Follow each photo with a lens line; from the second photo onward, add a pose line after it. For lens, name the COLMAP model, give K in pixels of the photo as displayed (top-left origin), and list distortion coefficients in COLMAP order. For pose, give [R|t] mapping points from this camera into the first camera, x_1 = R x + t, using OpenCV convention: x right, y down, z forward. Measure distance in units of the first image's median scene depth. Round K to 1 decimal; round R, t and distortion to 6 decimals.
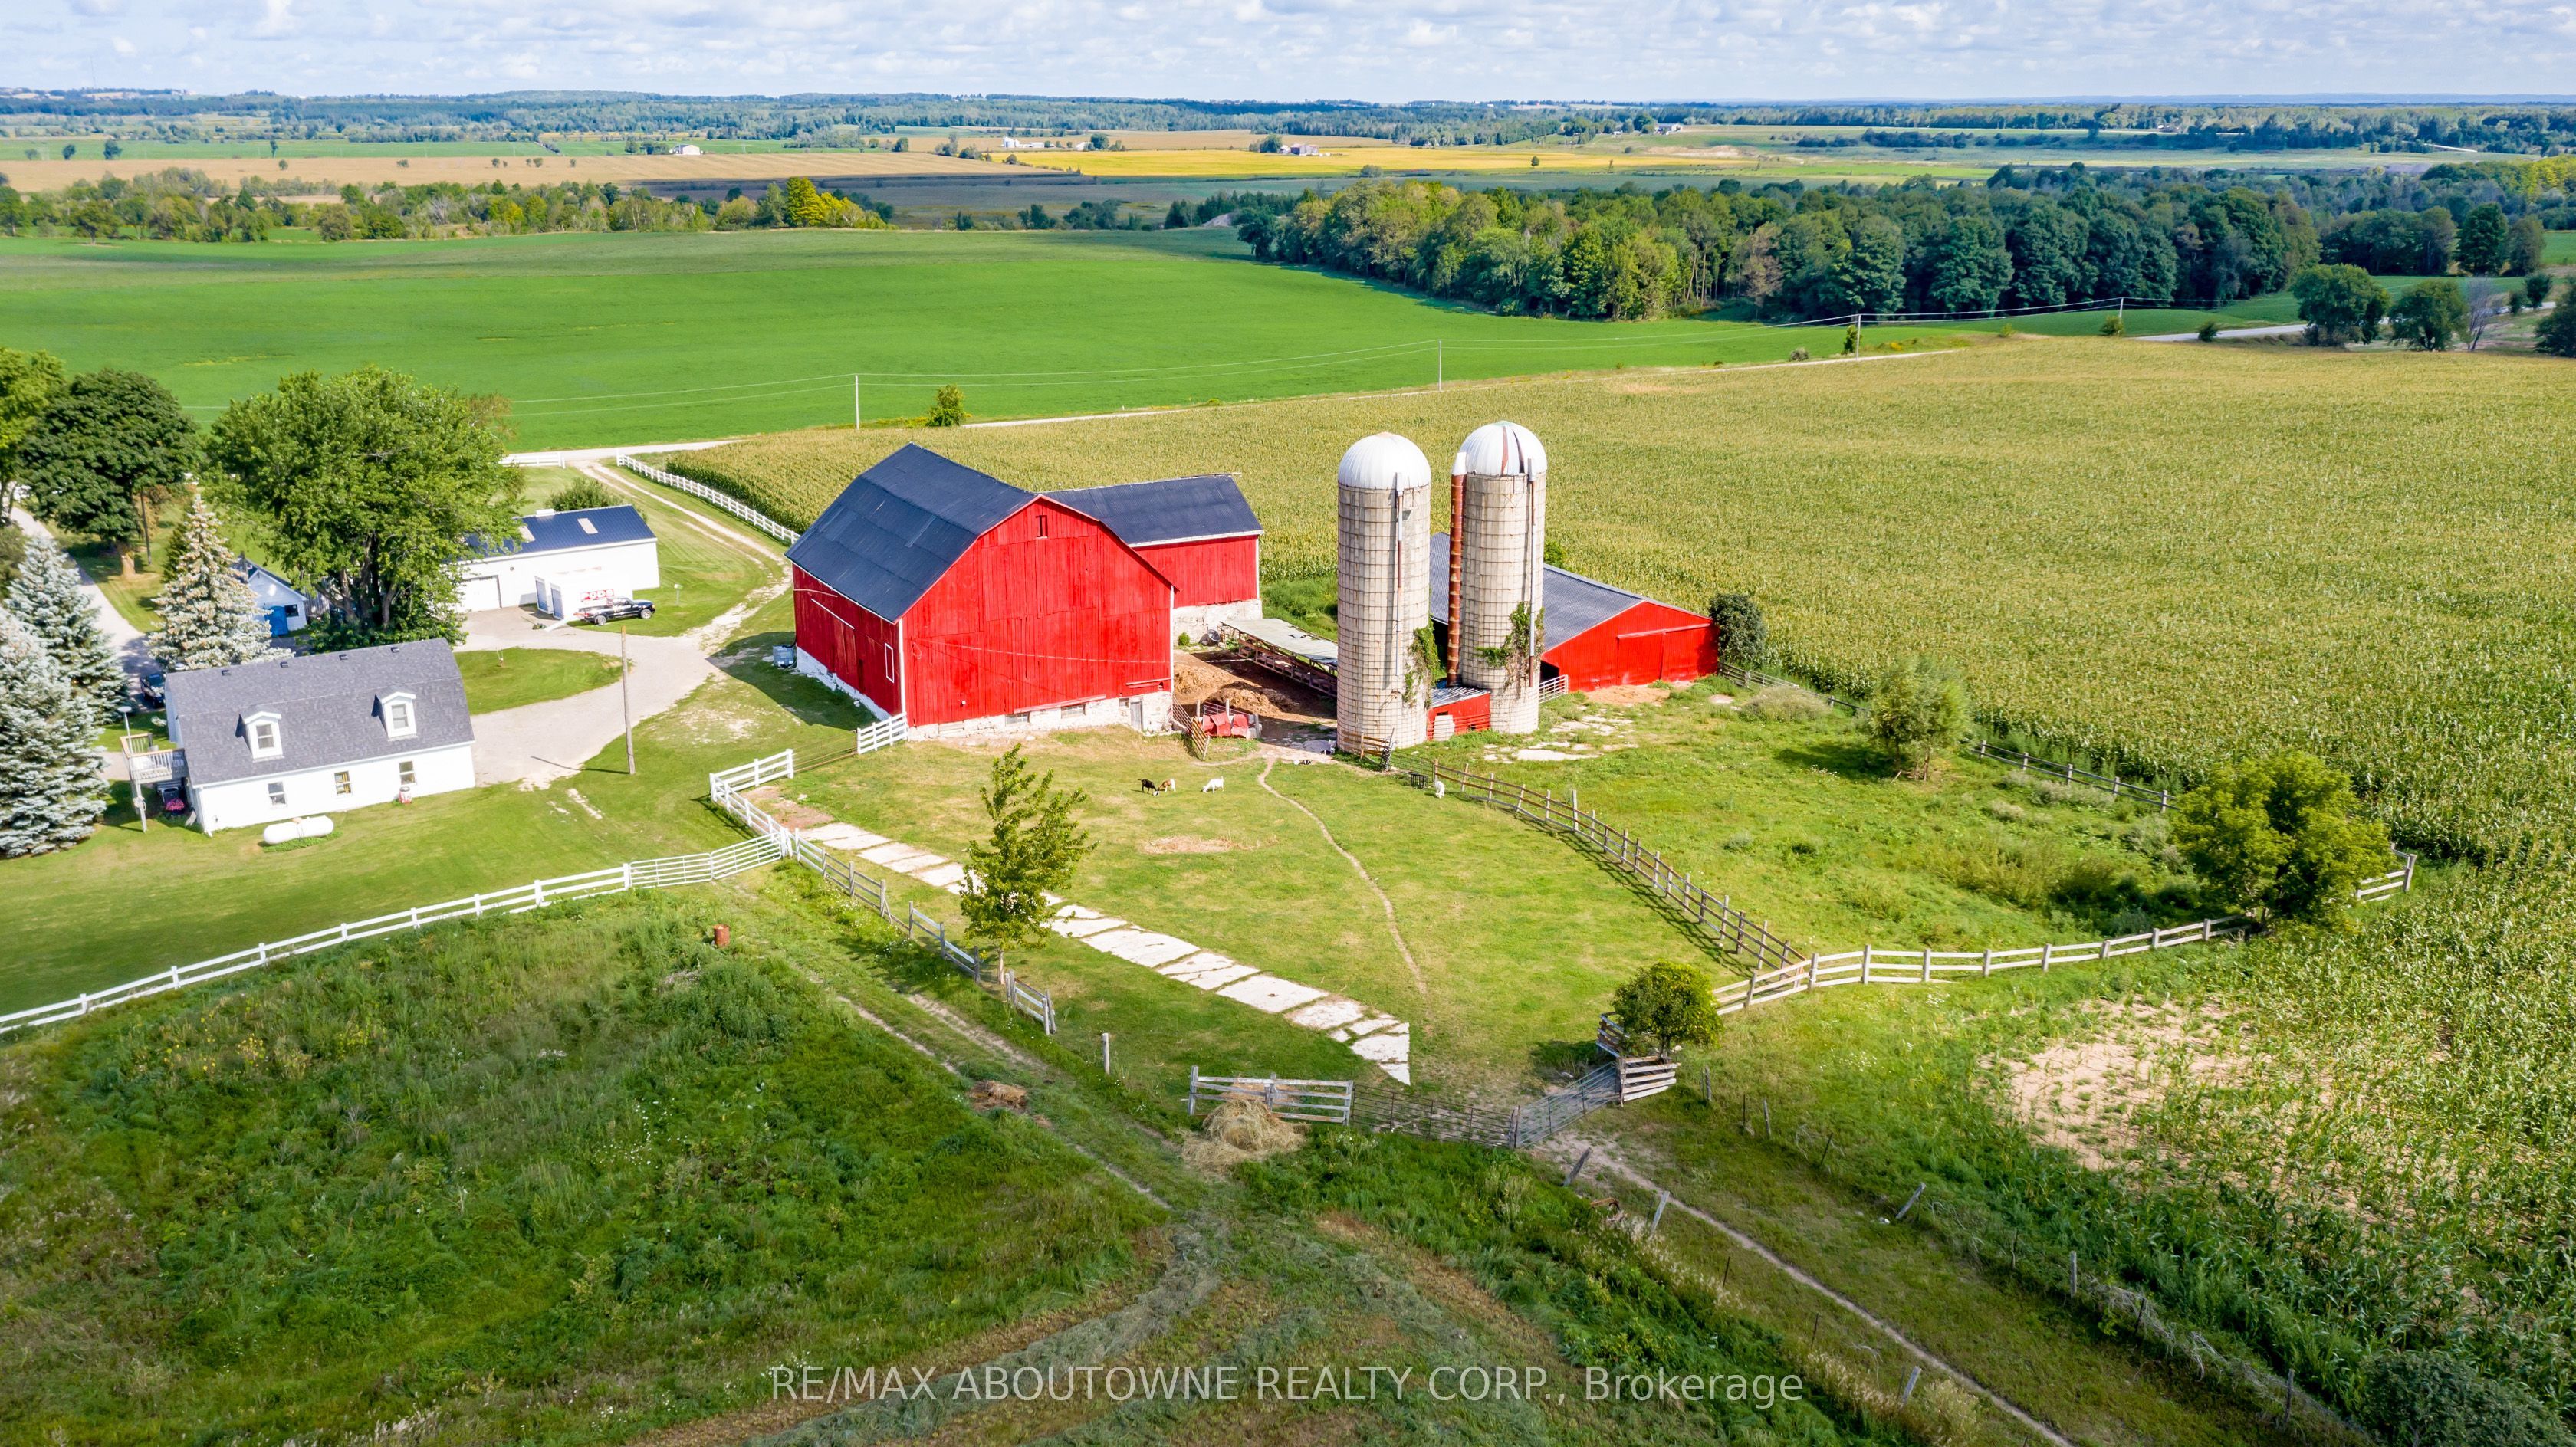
lens RADIAL K [[2070.4, 0, 1288.0], [0, 2070.4, 723.5], [0, 0, 1]] dist [0.001572, 0.020276]
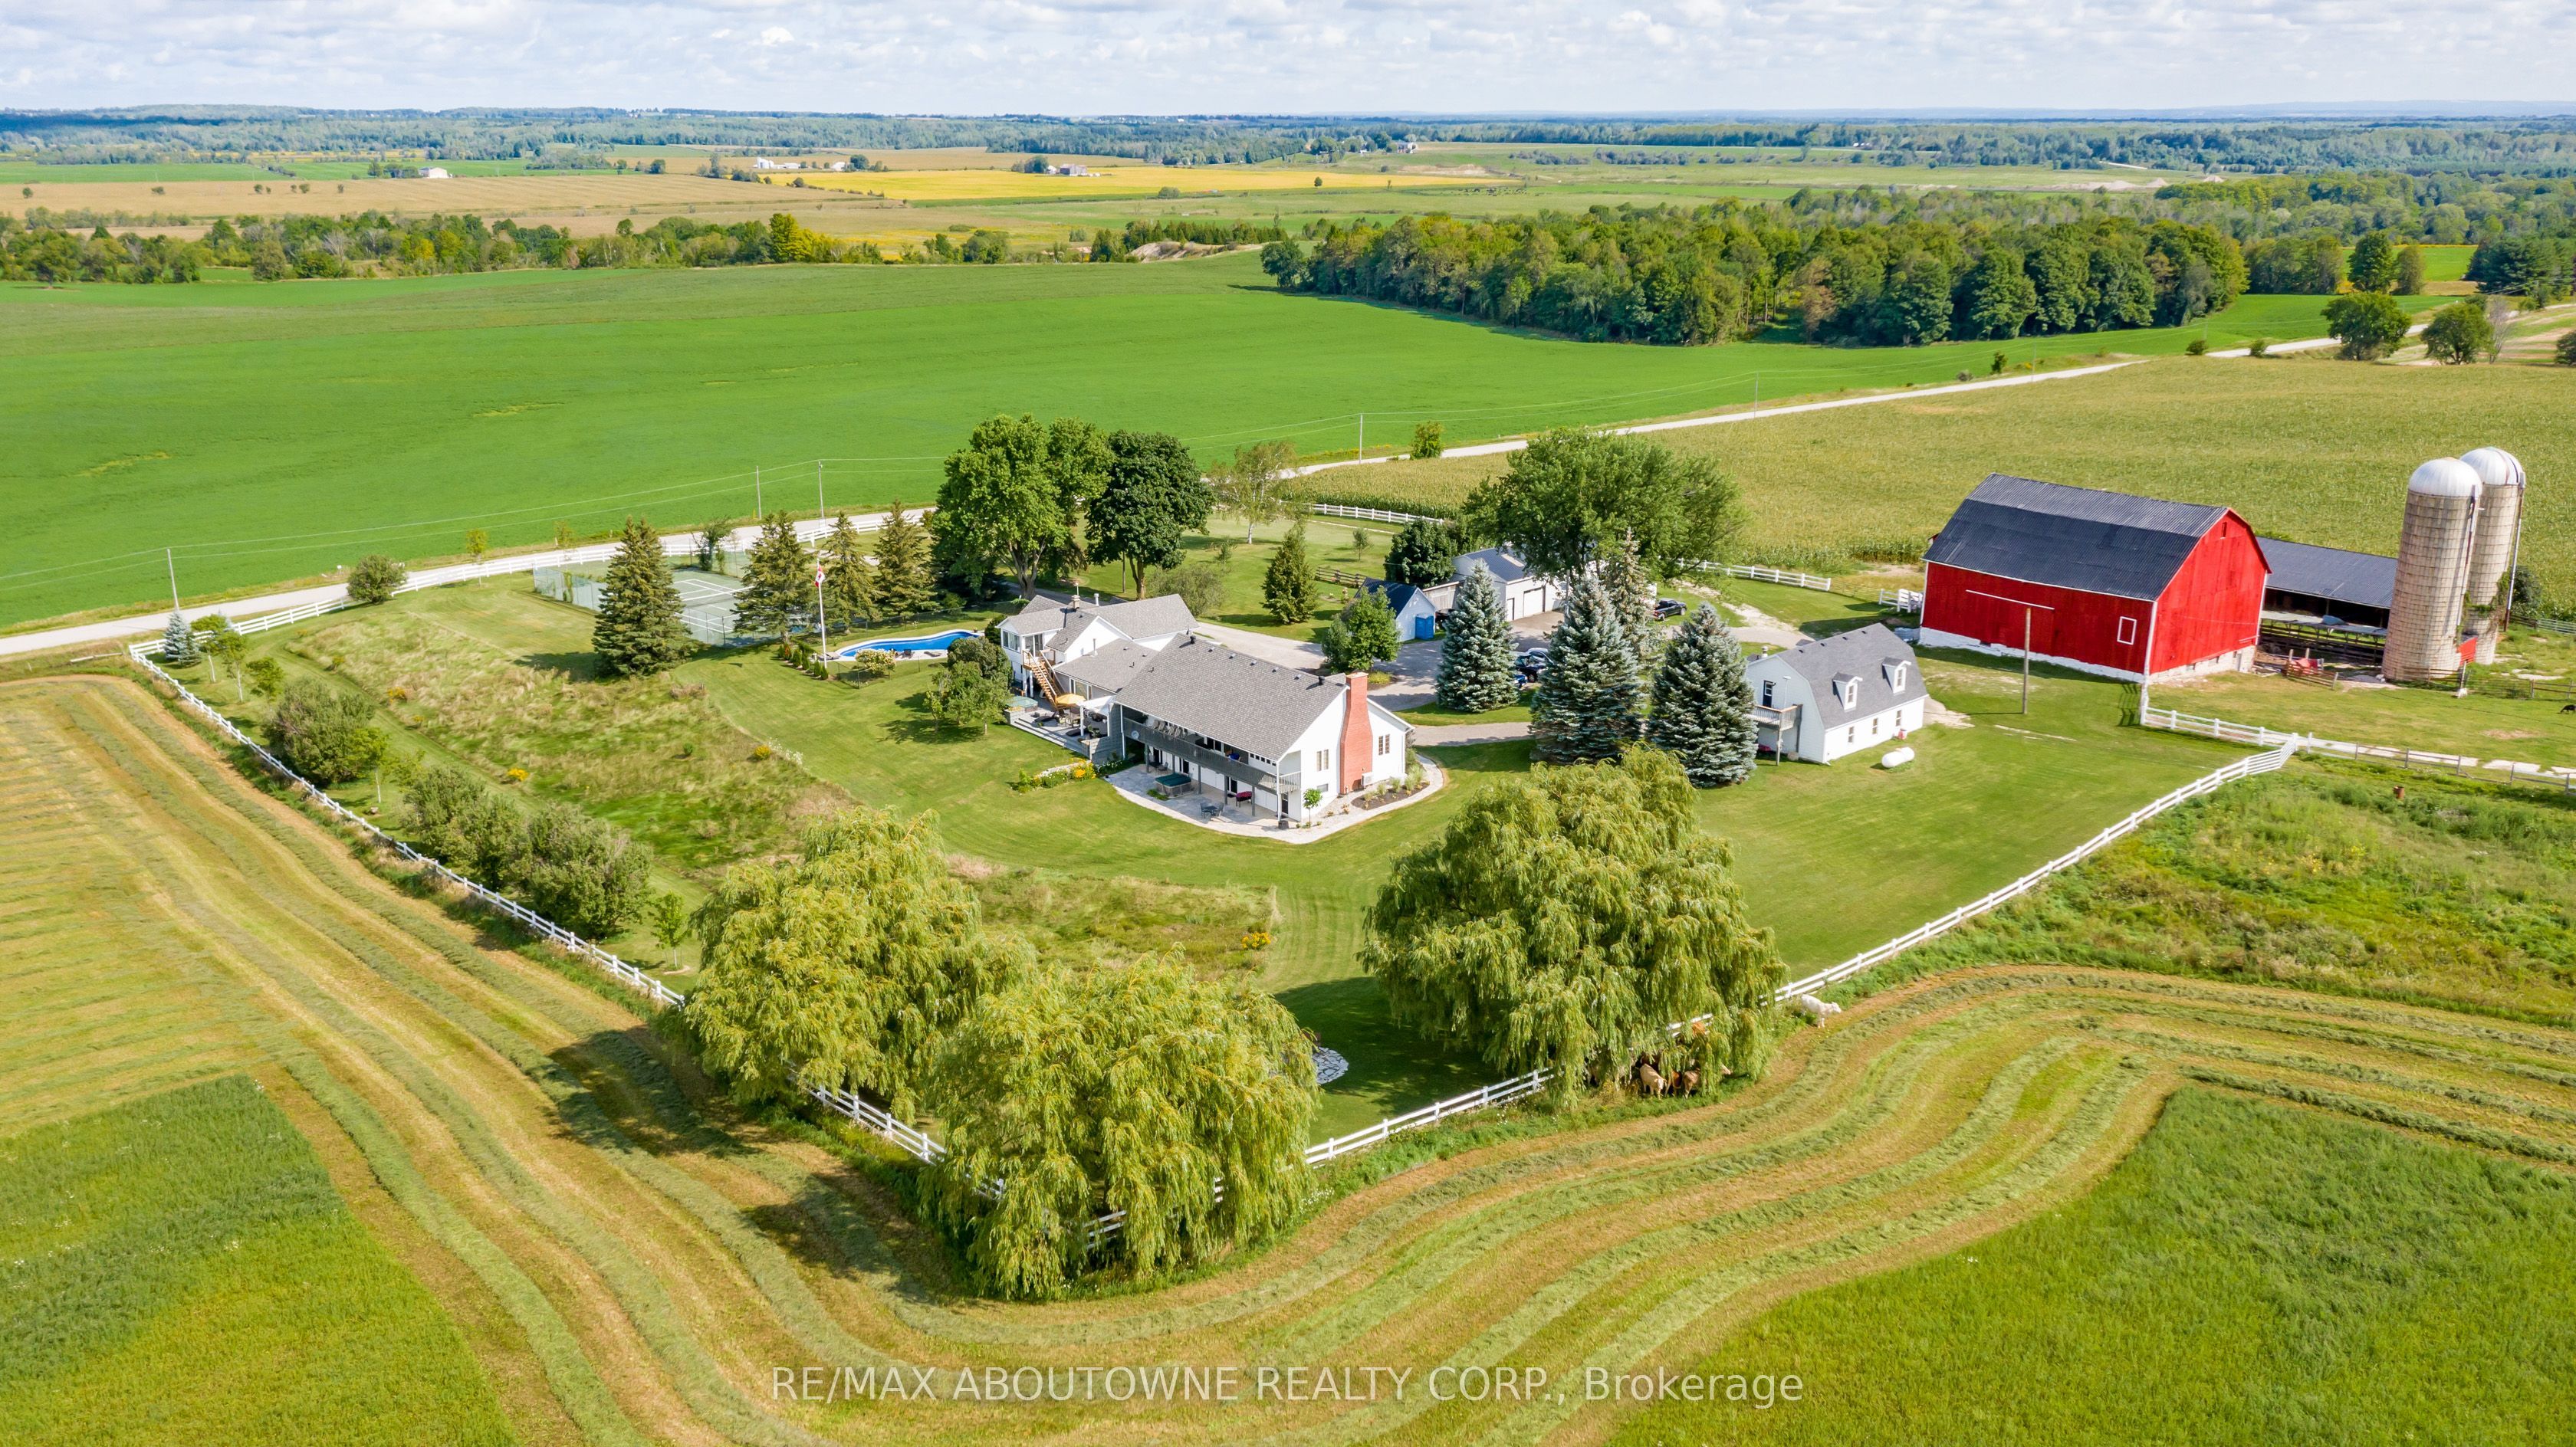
lens RADIAL K [[2070.4, 0, 1288.0], [0, 2070.4, 723.5], [0, 0, 1]] dist [0.001572, 0.020276]
pose [[0.987505, -0.044938, 0.151043, -0.199983], [0.045733, 0.998952, -0.001787, 0.002165], [-0.150804, 0.008672, 0.988526, -0.063260]]
